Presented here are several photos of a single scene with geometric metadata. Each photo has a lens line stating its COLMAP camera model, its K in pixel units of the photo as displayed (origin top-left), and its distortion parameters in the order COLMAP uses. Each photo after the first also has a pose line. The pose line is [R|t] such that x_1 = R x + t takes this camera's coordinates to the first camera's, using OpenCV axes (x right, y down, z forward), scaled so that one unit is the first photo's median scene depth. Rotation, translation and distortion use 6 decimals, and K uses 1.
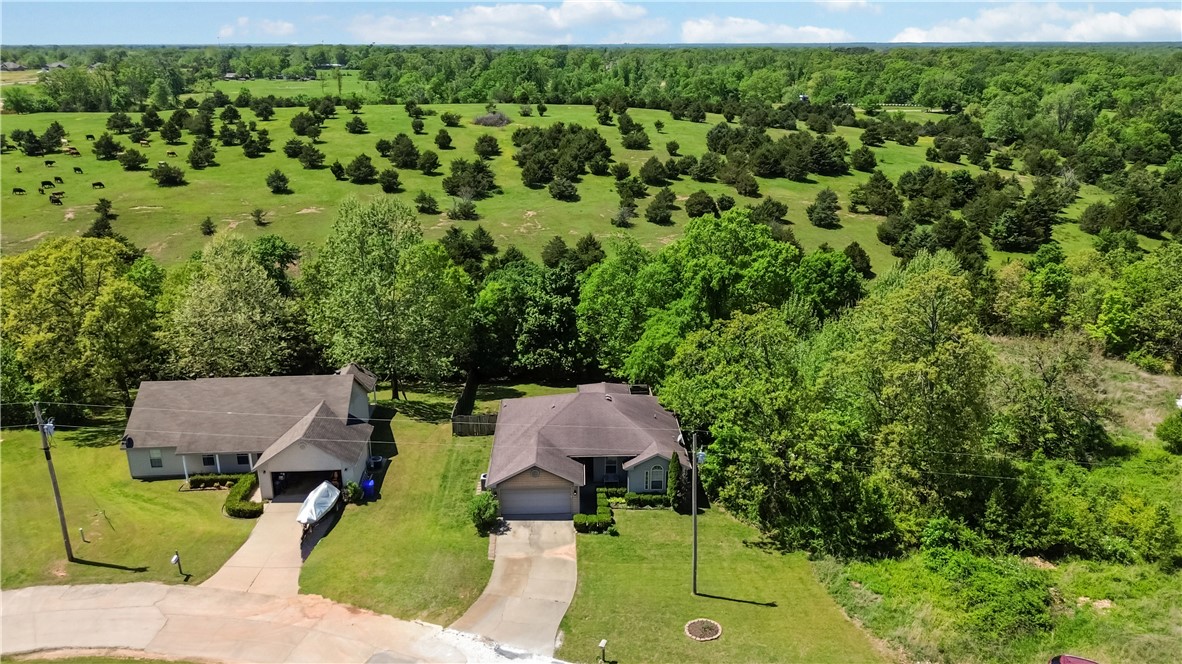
lens RADIAL K [[846.5, 0, 591.0], [0, 846.5, 332.0], [0, 0, 1]] dist [0.082076, -0.089706]
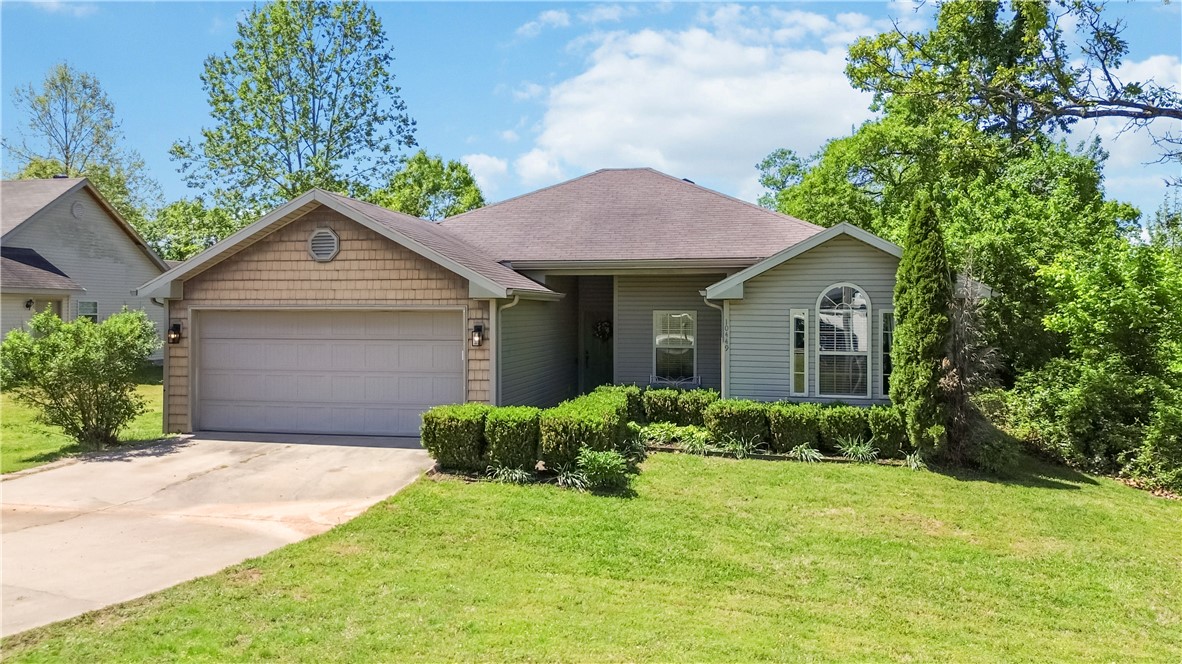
lens RADIAL K [[846.5, 0, 591.0], [0, 846.5, 332.0], [0, 0, 1]] dist [0.082076, -0.089706]
pose [[0.971789, 0.005838, -0.235778, 0.065578], [-0.076974, 0.952804, -0.293665, 0.247942], [0.222936, 0.303529, 0.926374, 0.766130]]
